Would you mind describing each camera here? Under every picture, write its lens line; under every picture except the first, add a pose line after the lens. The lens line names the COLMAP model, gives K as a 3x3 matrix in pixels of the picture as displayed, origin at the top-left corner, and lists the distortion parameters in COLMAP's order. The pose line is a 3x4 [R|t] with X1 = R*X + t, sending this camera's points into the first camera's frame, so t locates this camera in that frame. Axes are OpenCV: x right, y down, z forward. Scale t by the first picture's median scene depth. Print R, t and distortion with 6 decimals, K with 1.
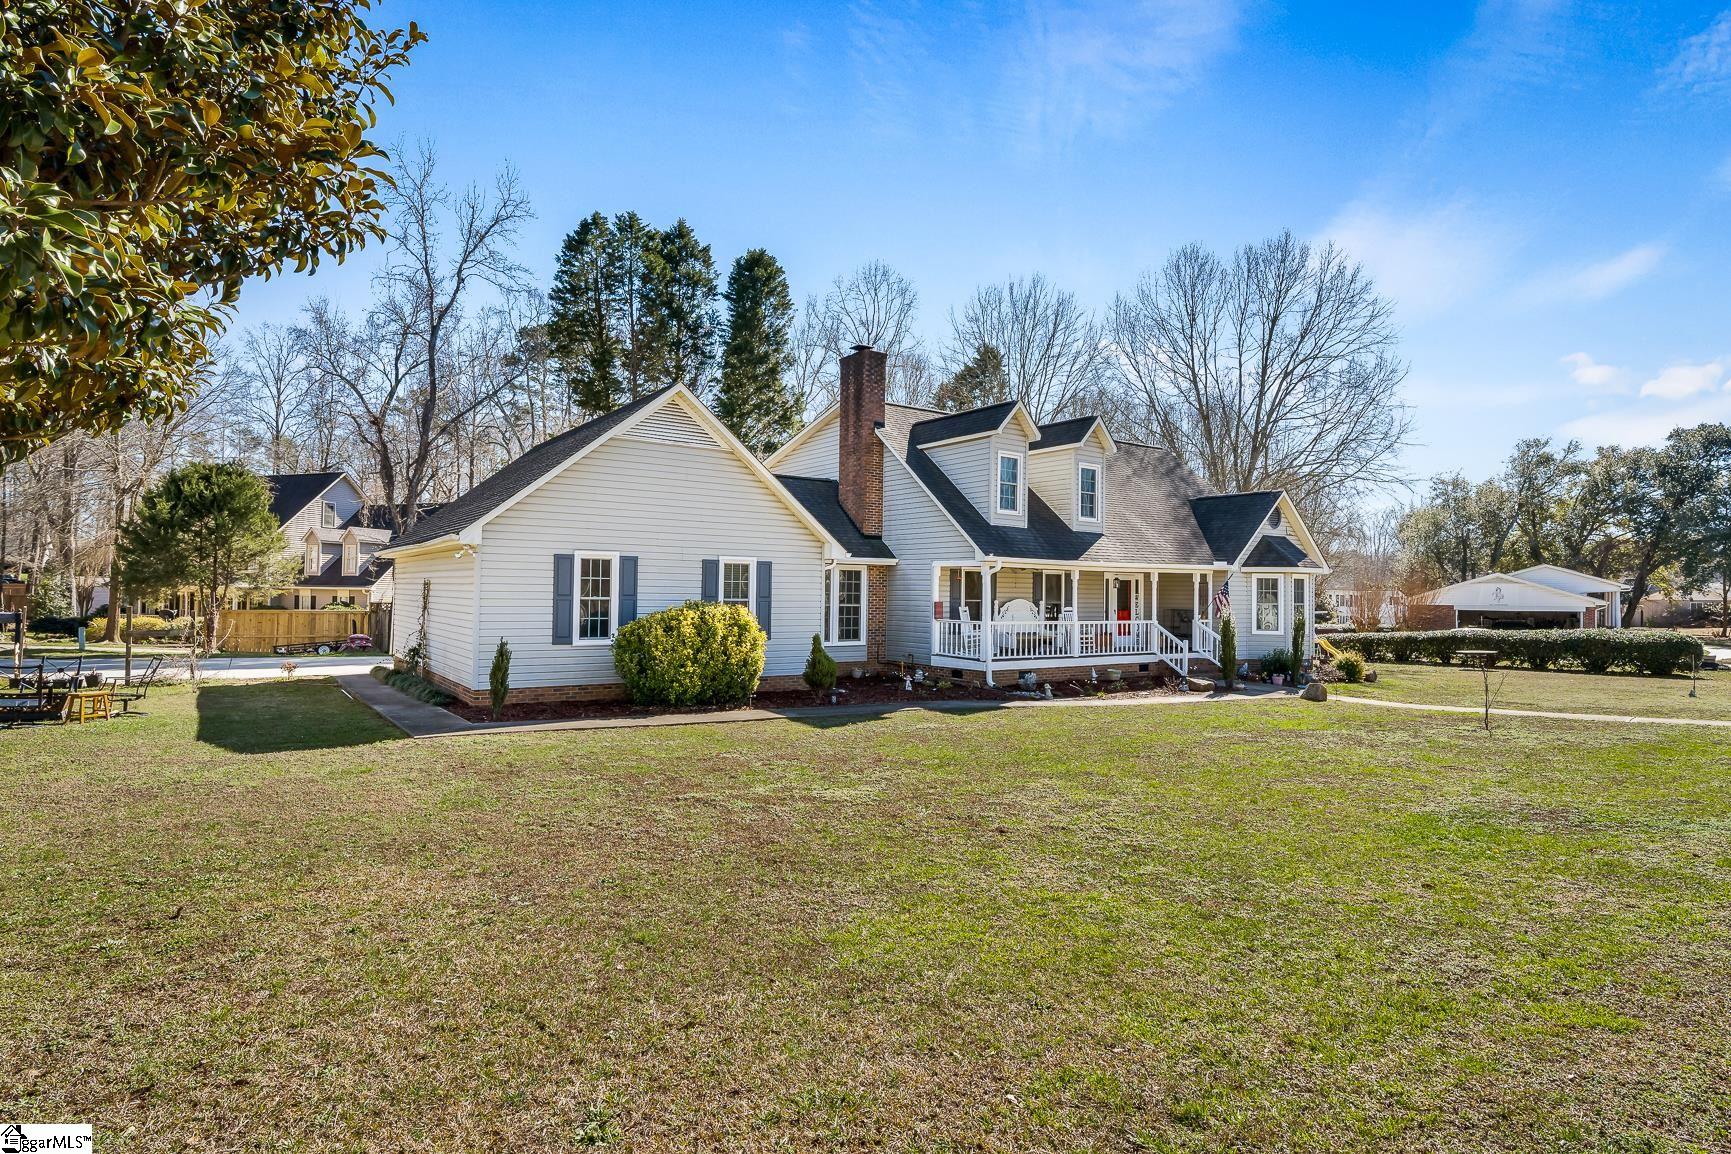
lens RADIAL K [[926.5, 0, 865.5], [0, 926.5, 577.0], [0, 0, 1]] dist [-0.002892, -0.000212]
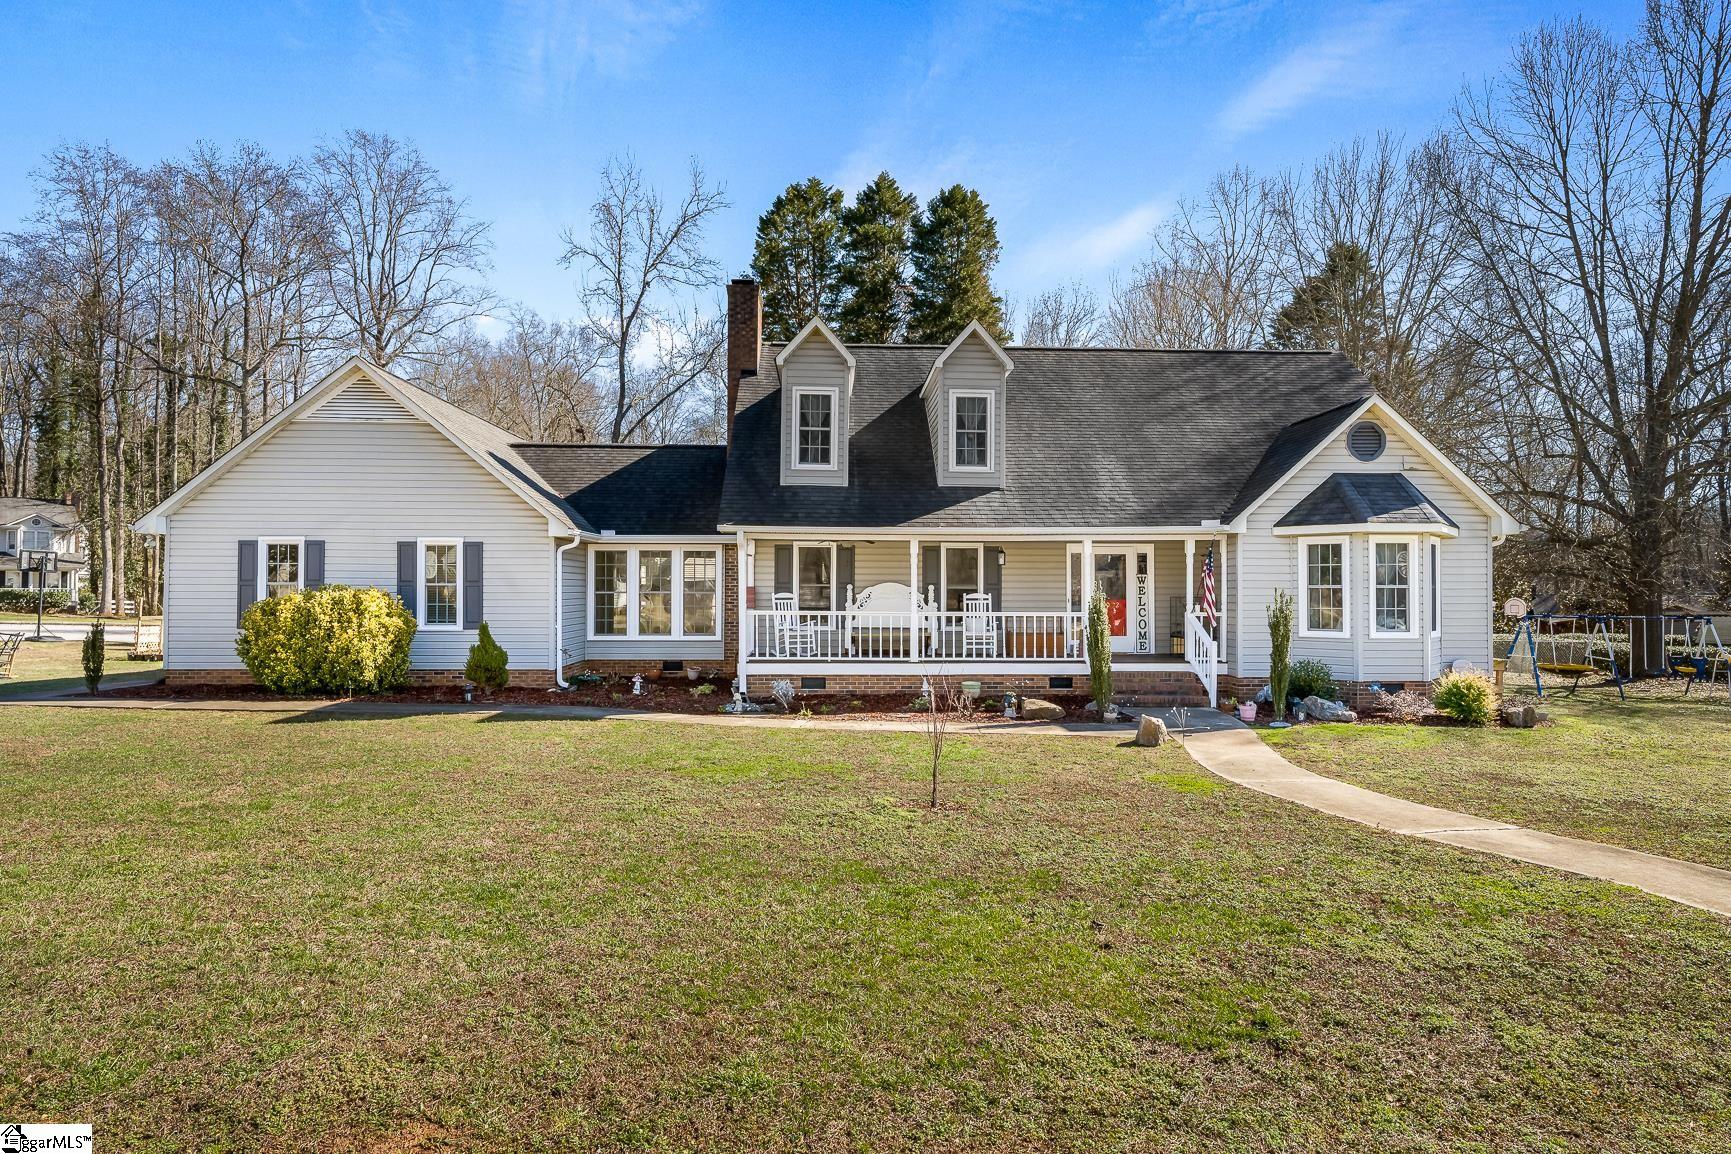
lens RADIAL K [[975.9, 0, 865.5], [0, 975.9, 577.0], [0, 0, 1]] dist [0.017676, -0.000107]
pose [[0.832151, -0.012891, -0.554399, 0.583209], [0.017715, 0.999838, 0.003341, 0.016604], [0.554266, -0.012601, 0.832244, 0.332004]]
